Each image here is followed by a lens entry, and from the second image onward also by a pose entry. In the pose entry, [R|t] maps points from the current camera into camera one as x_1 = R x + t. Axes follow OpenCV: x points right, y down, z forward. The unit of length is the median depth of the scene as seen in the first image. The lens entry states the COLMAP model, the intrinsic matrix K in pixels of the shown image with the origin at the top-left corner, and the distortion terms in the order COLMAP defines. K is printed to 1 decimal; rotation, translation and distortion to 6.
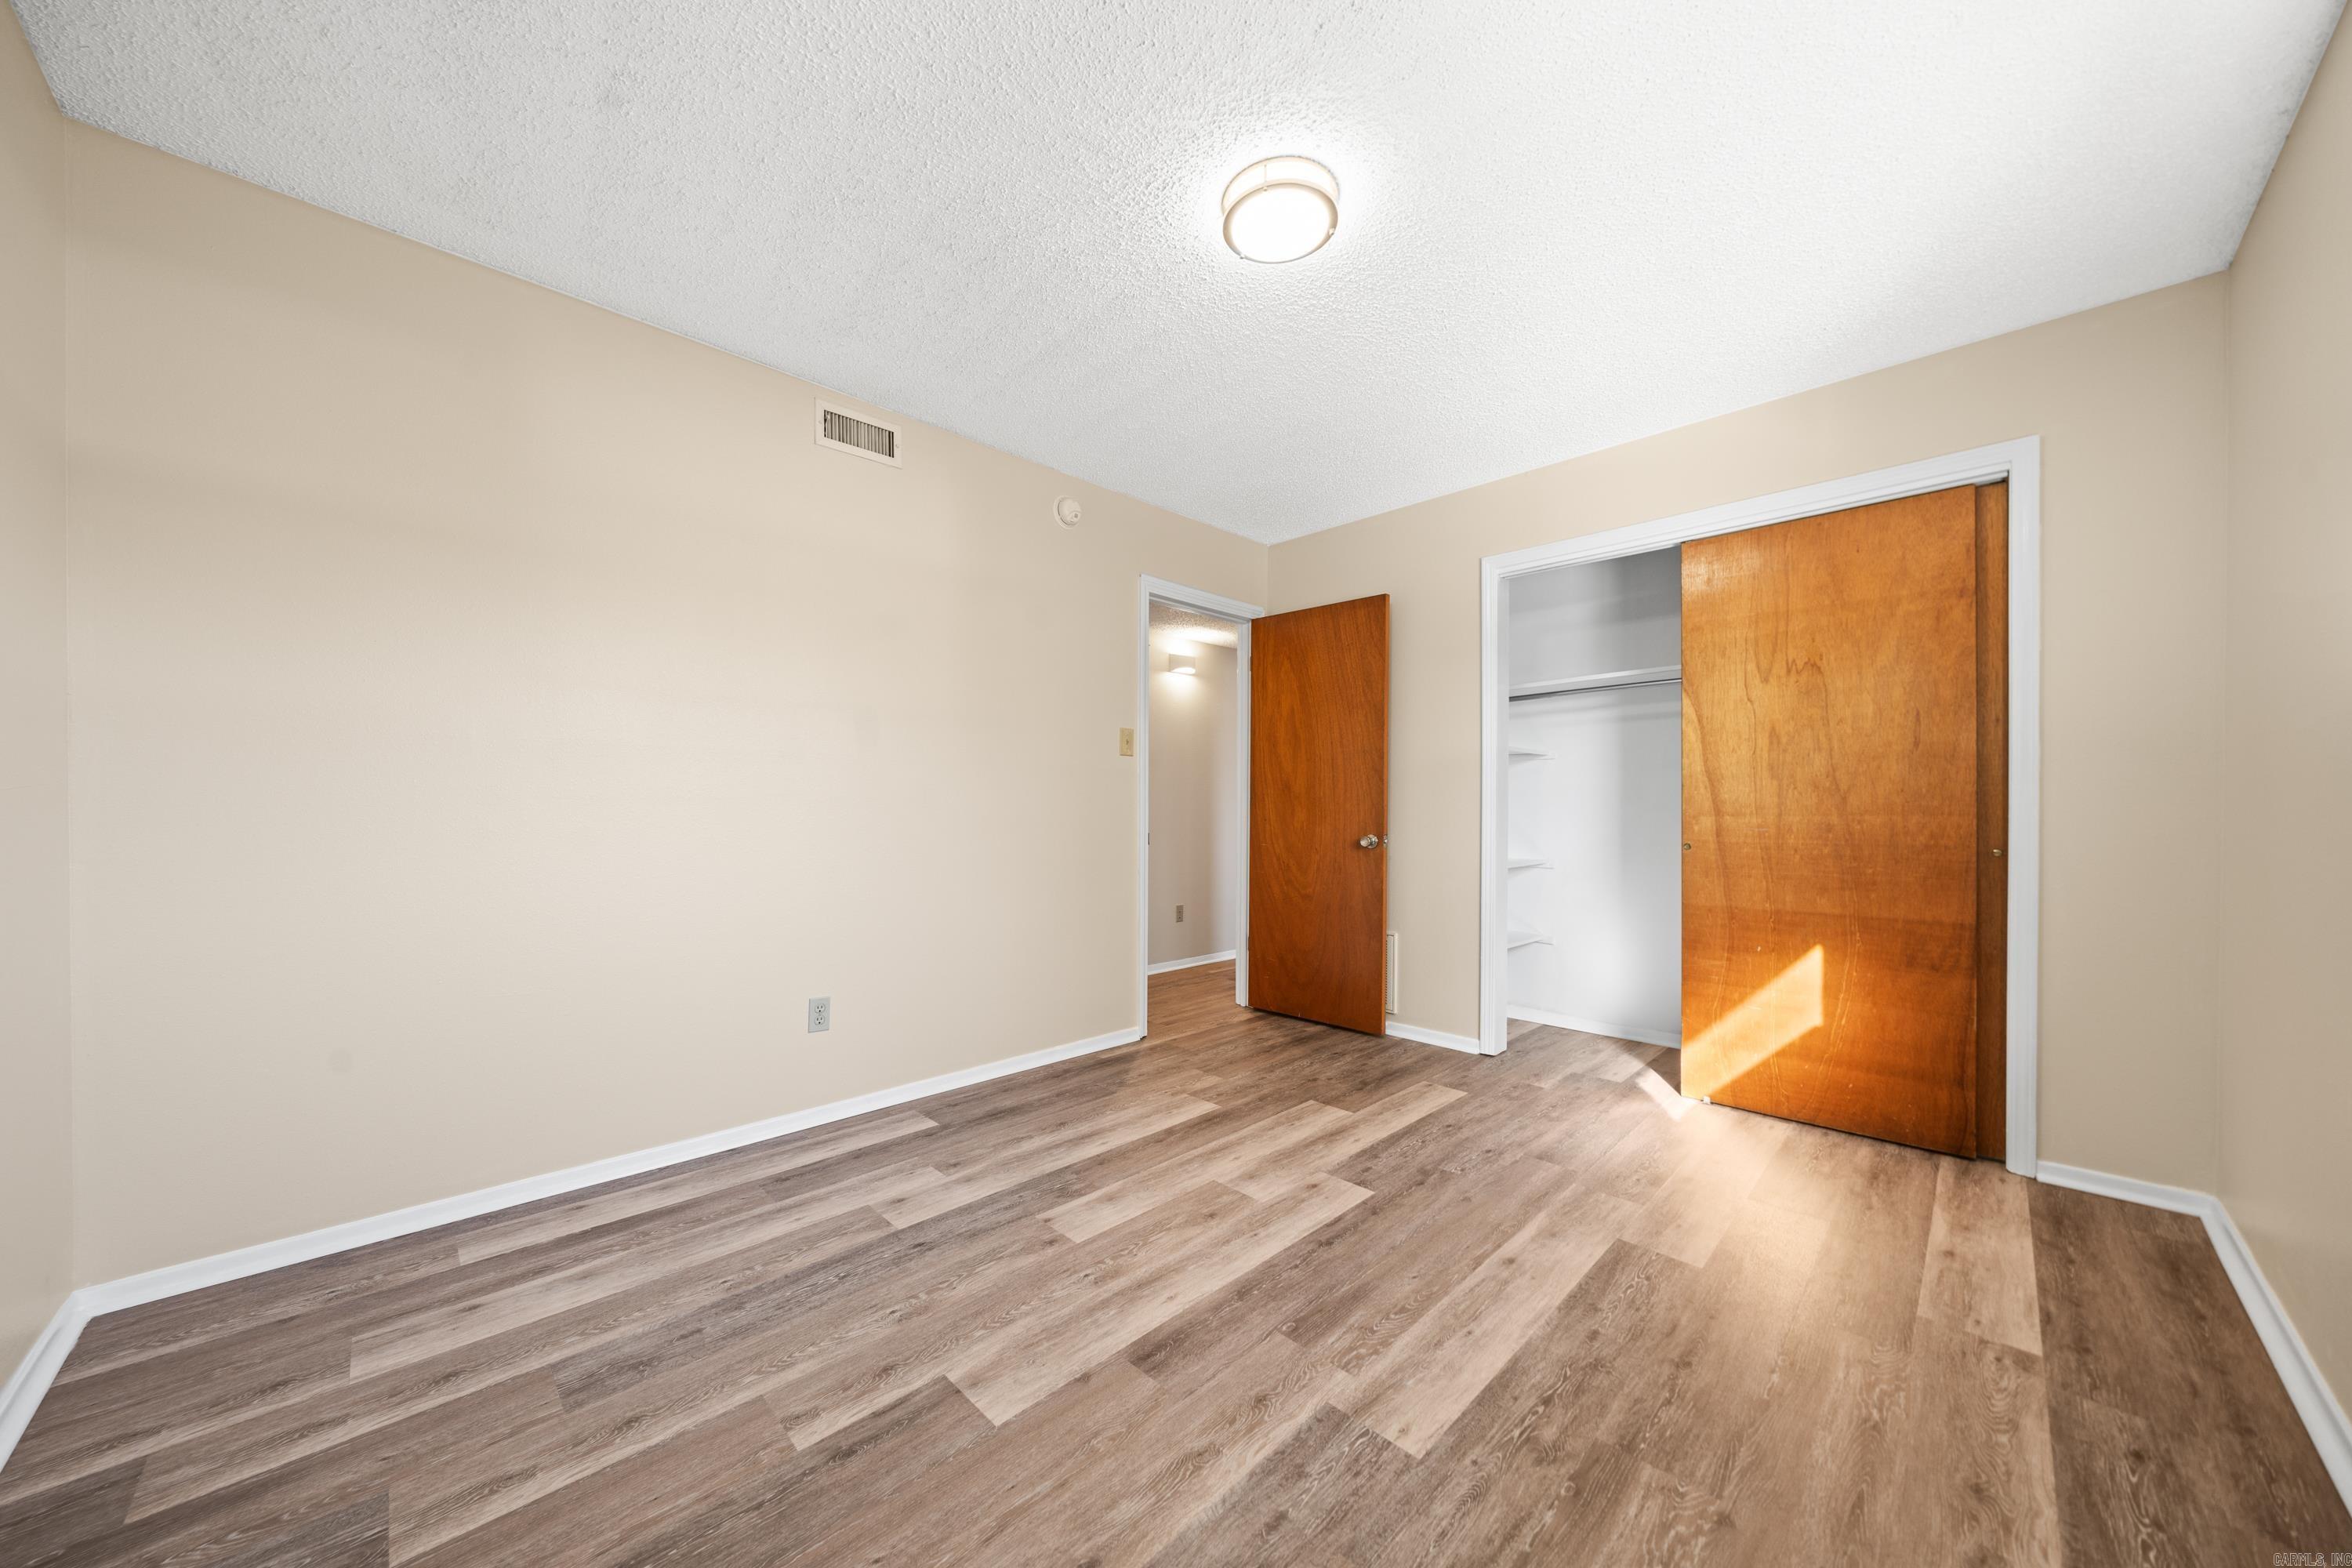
lens RADIAL K [[834.0, 0, 1176.0], [0, 834.0, 784.0], [0, 0, 1]] dist [-0.000177, -0.000016]
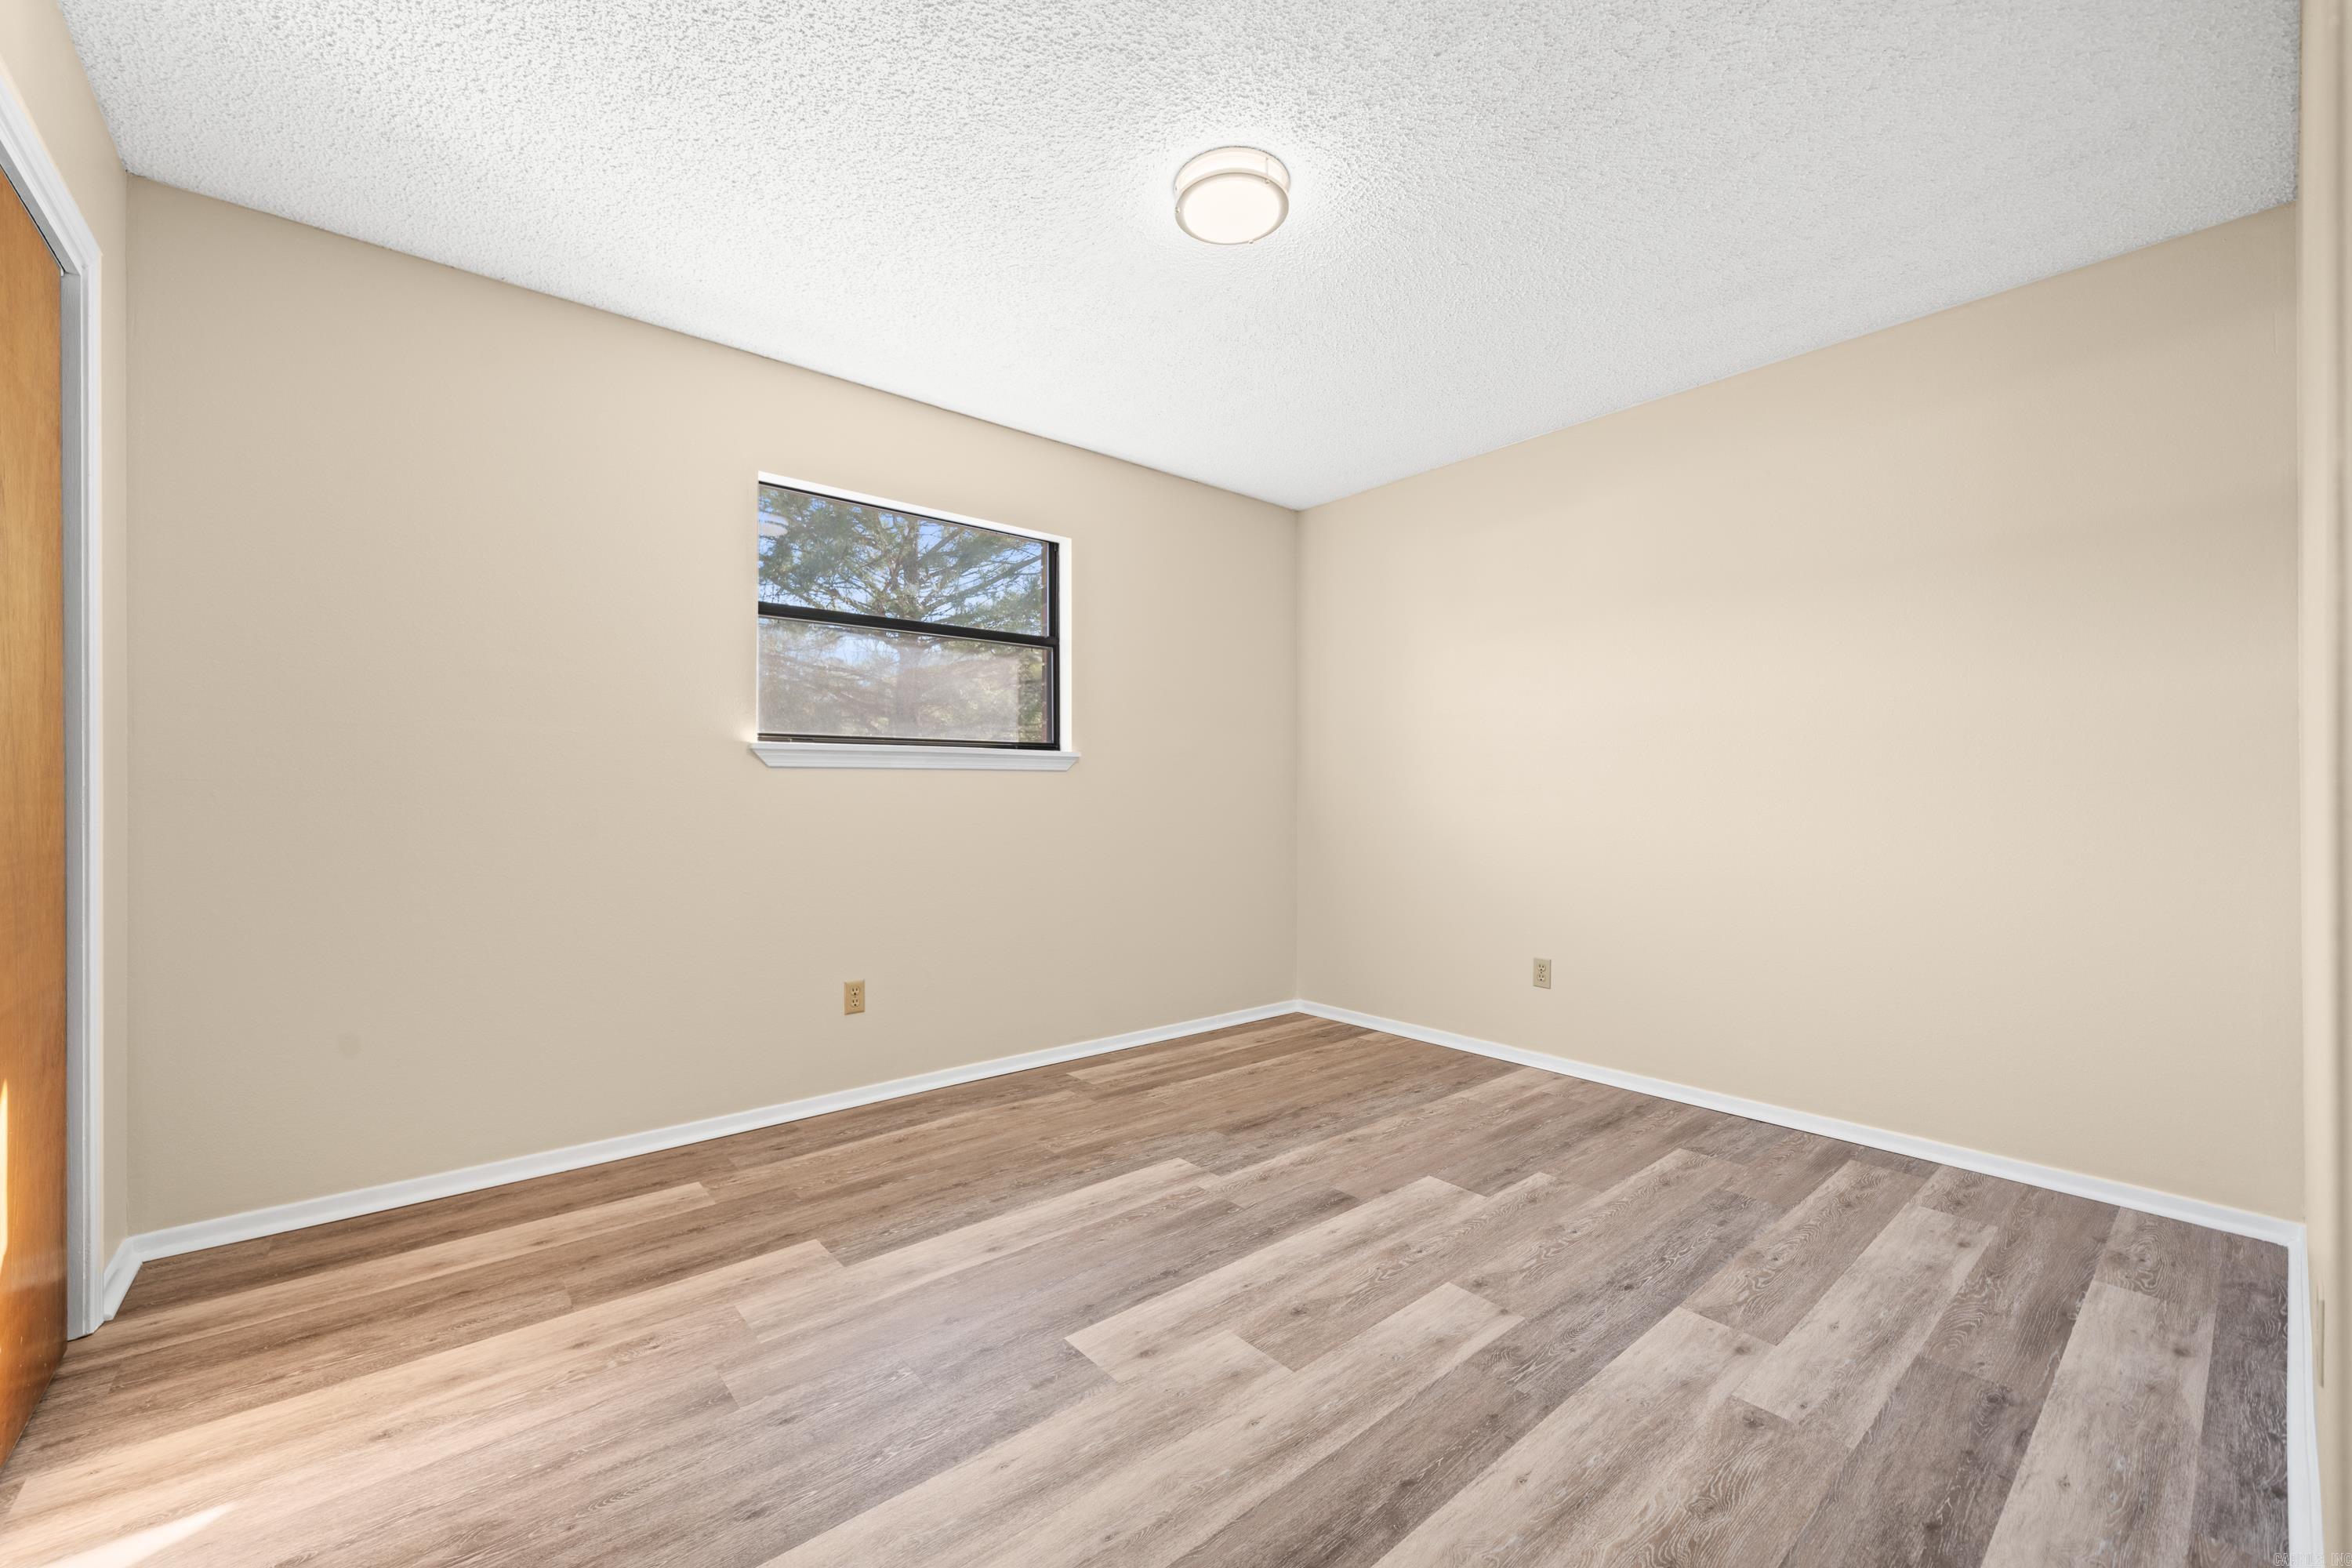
lens RADIAL K [[942.9, 0, 1158.2], [0, 942.9, 797.7], [0, 0, 1]] dist [-0.001522, -0.000010]
pose [[-0.995277, -0.005823, 0.096901, 0.099547], [-0.008020, 0.999719, -0.022294, 0.057573], [-0.096744, -0.022966, -0.995044, 2.112060]]
